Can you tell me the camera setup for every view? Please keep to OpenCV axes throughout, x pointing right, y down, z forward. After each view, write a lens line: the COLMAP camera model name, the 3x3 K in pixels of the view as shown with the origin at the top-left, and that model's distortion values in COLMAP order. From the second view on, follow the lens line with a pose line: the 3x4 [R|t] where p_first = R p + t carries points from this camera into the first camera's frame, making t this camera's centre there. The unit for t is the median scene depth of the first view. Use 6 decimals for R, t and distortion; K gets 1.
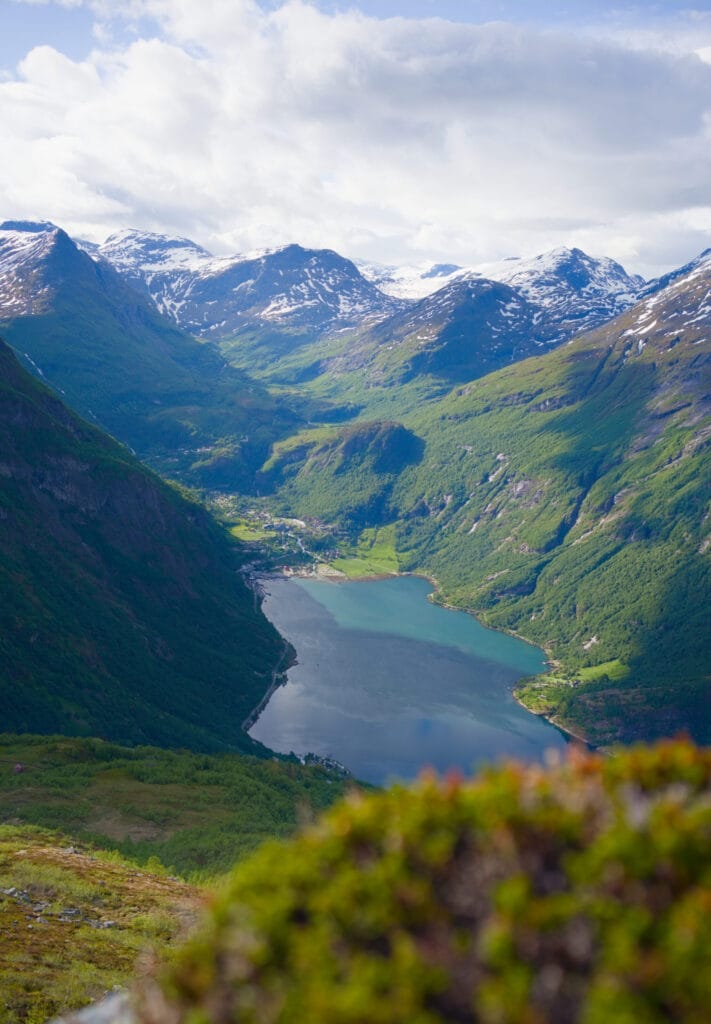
lens RADIAL K [[1215.1, 0, 359.9], [0, 1215.1, 517.8], [0, 0, 1]] dist [0.002944, 0.000000]
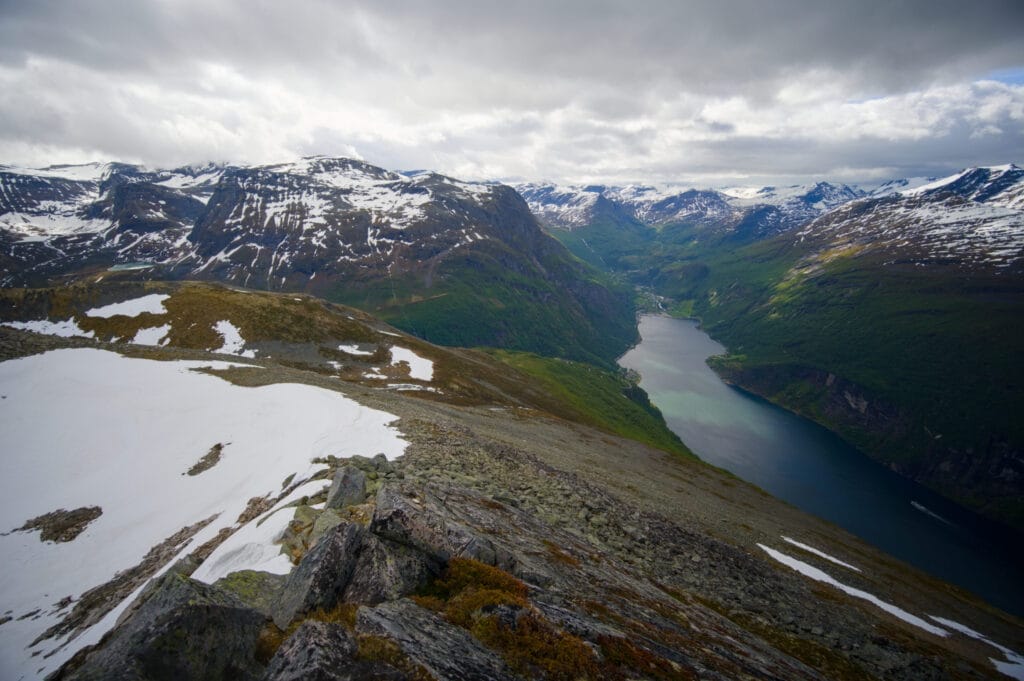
lens RADIAL K [[439.2, 0, 506.6], [0, 439.2, 340.8], [0, 0, 1]] dist [-0.009906, 0.002098]
pose [[0.887032, 0.106227, -0.449321, 0.101849], [-0.044074, 0.988210, 0.146622, -0.030679], [0.459599, -0.110255, 0.881256, -0.154652]]
